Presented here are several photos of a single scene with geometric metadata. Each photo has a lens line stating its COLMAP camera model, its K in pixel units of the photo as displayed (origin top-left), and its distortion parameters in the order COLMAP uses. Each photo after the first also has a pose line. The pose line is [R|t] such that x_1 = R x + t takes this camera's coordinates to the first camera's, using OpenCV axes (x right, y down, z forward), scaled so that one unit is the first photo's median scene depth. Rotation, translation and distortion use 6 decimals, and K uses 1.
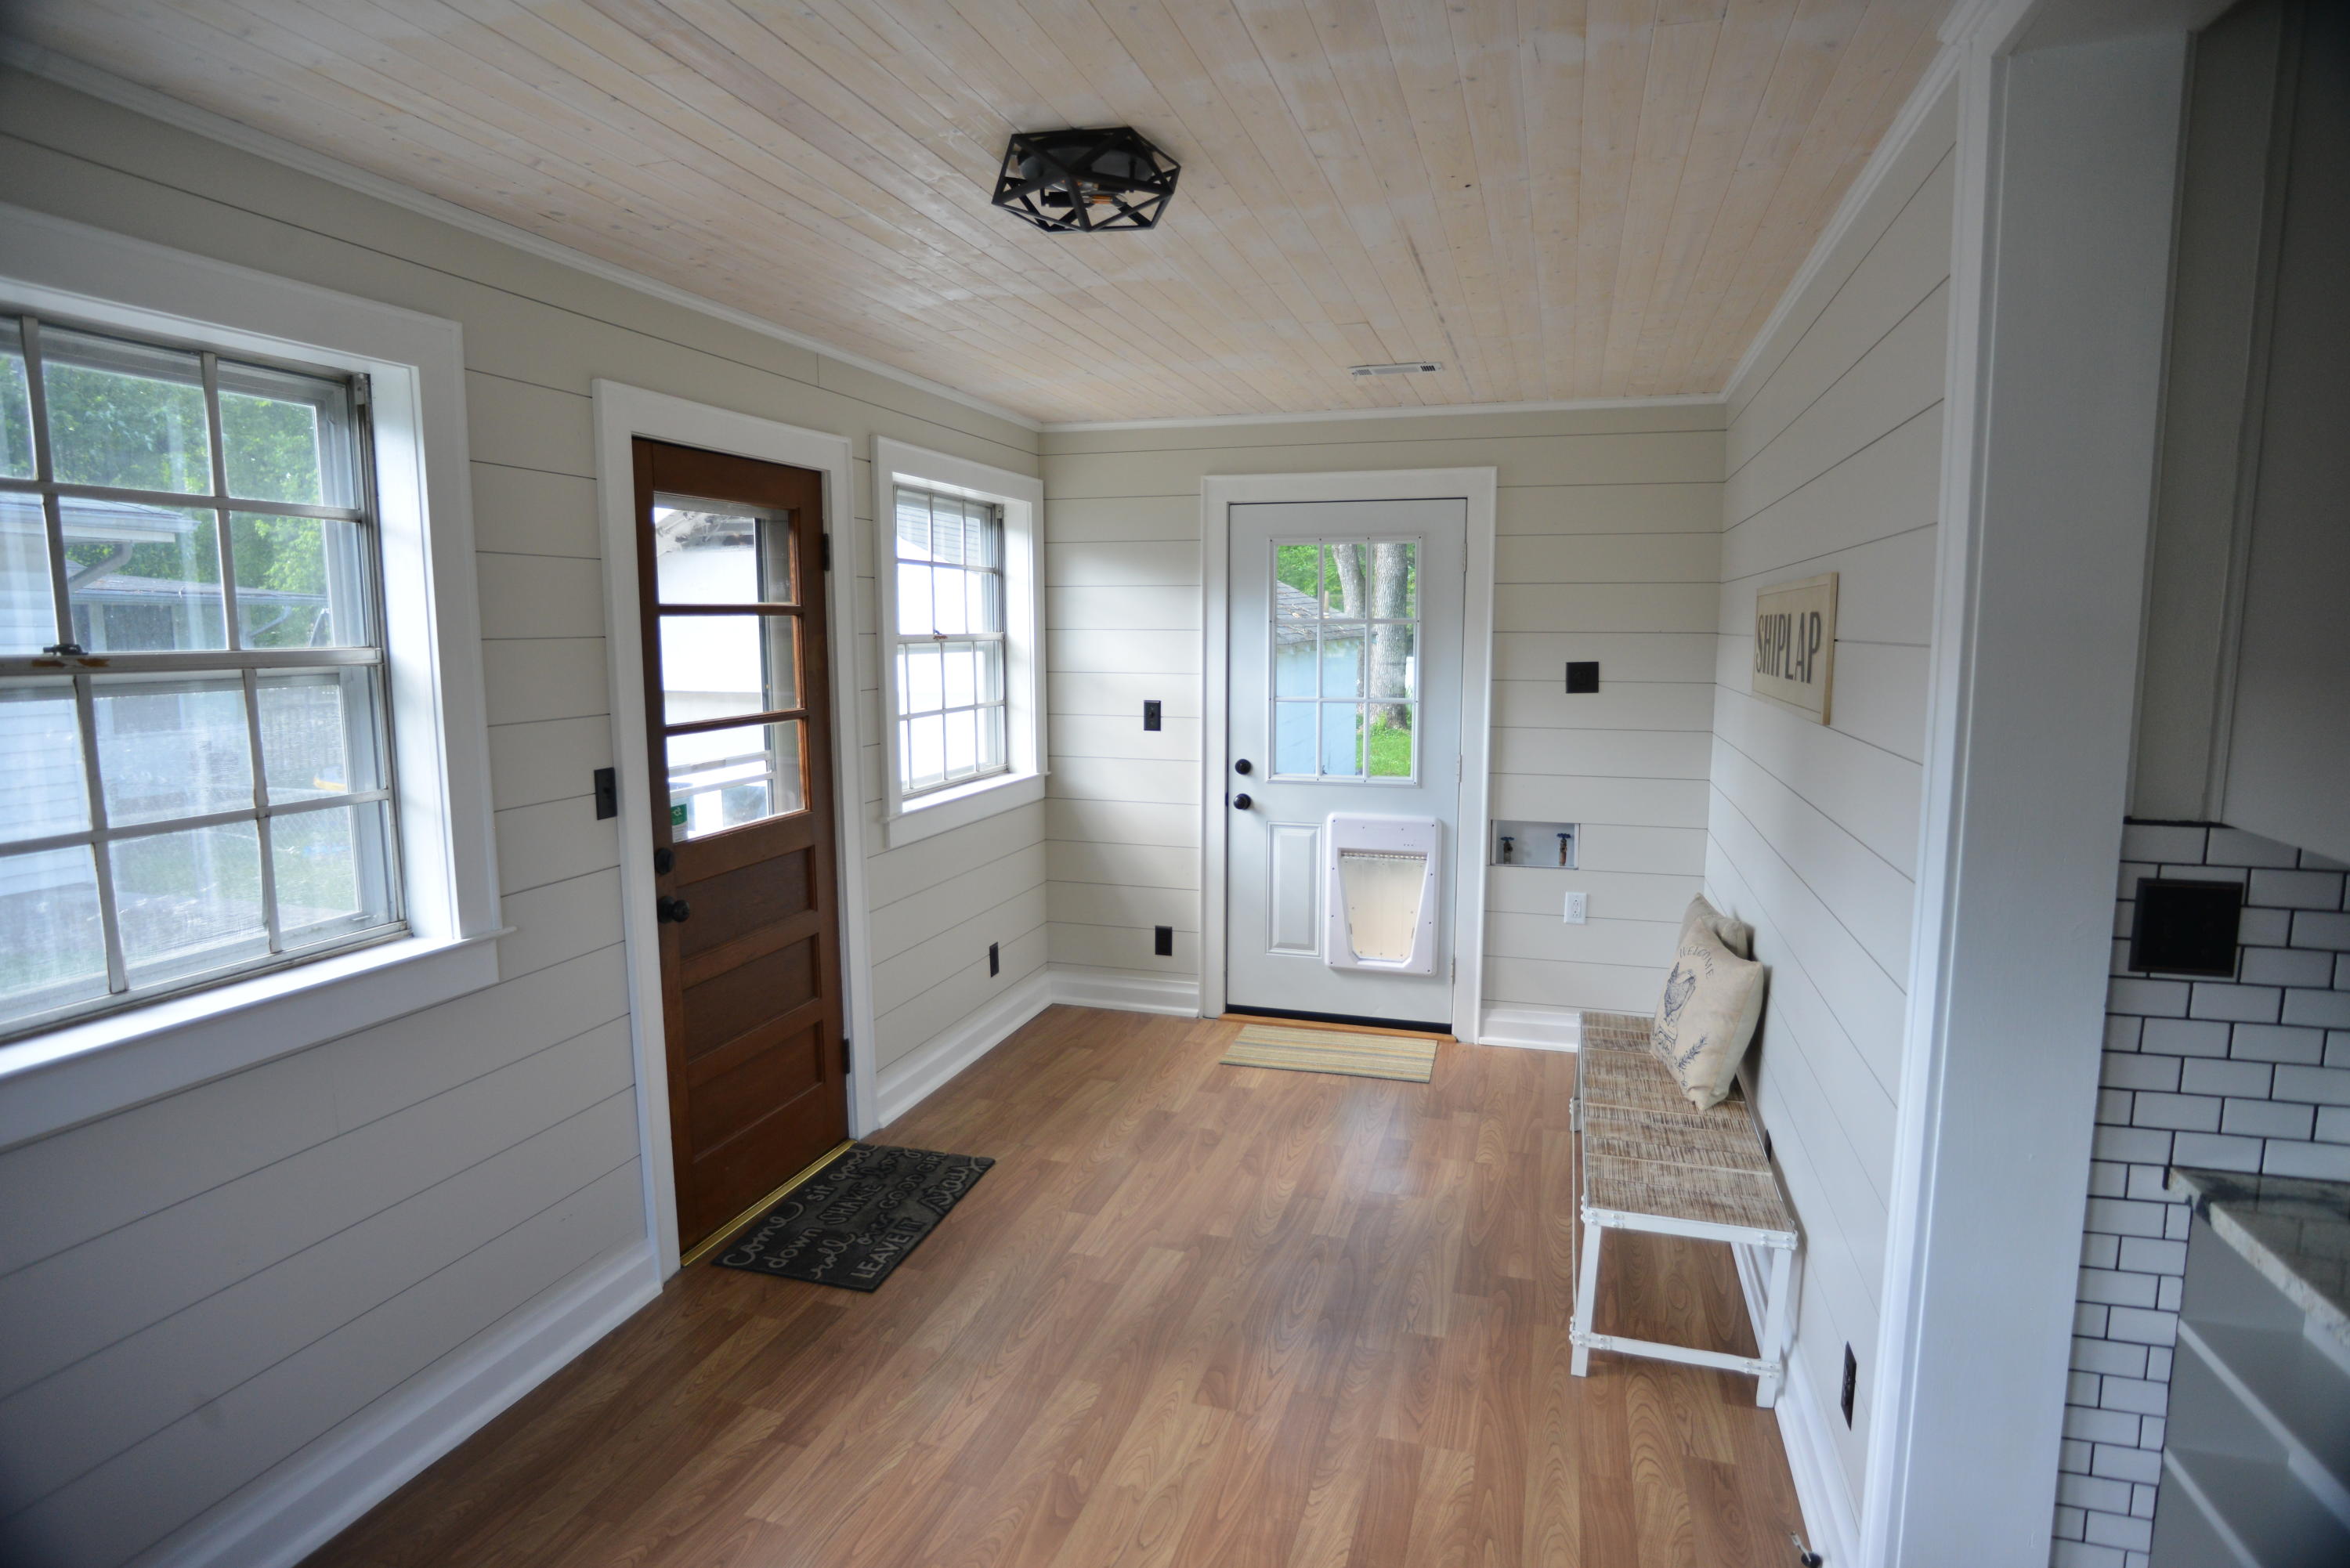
lens RADIAL K [[1247.4, 0, 1169.2], [0, 1247.4, 788.1], [0, 0, 1]] dist [-0.046454, 0.013644]
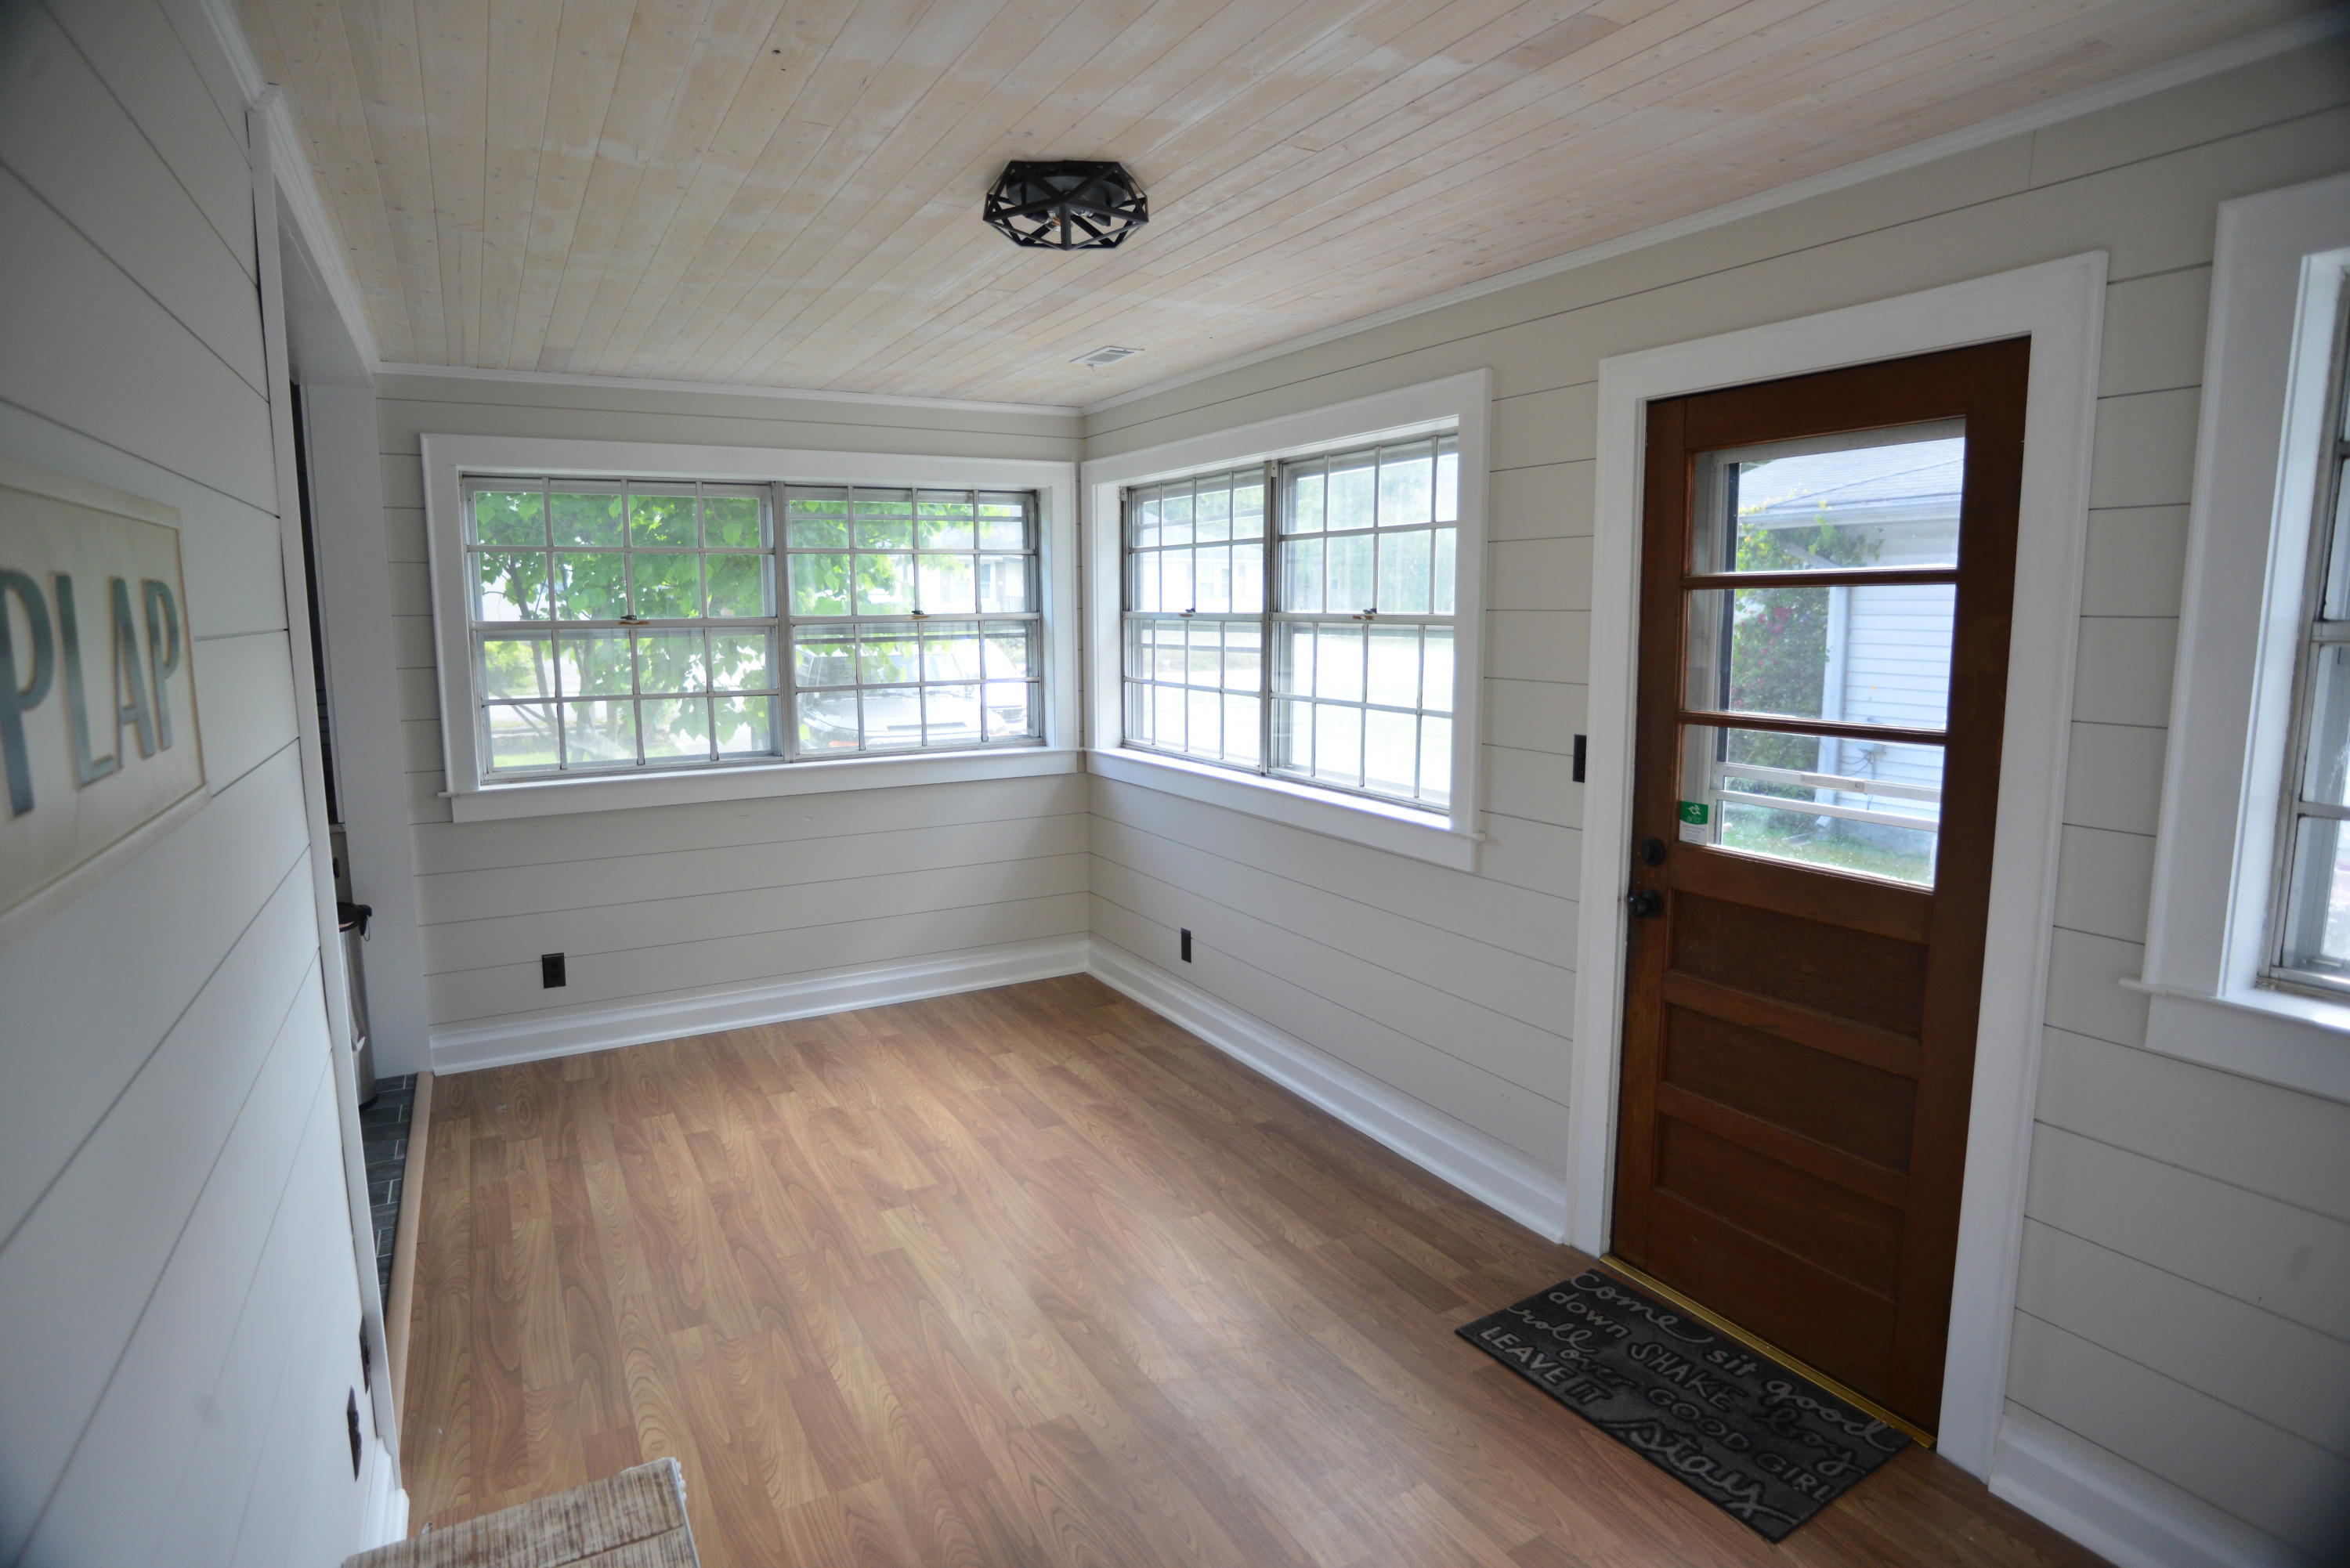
lens RADIAL K [[1247.4, 0, 1167.0], [0, 1247.4, 779.8], [0, 0, 1]] dist [-0.046454, 0.013644]
pose [[-0.687689, 0.111031, -0.717465, 0.551163], [-0.083789, 0.969495, 0.230346, -0.193098], [0.721154, 0.218522, -0.657408, 1.447496]]
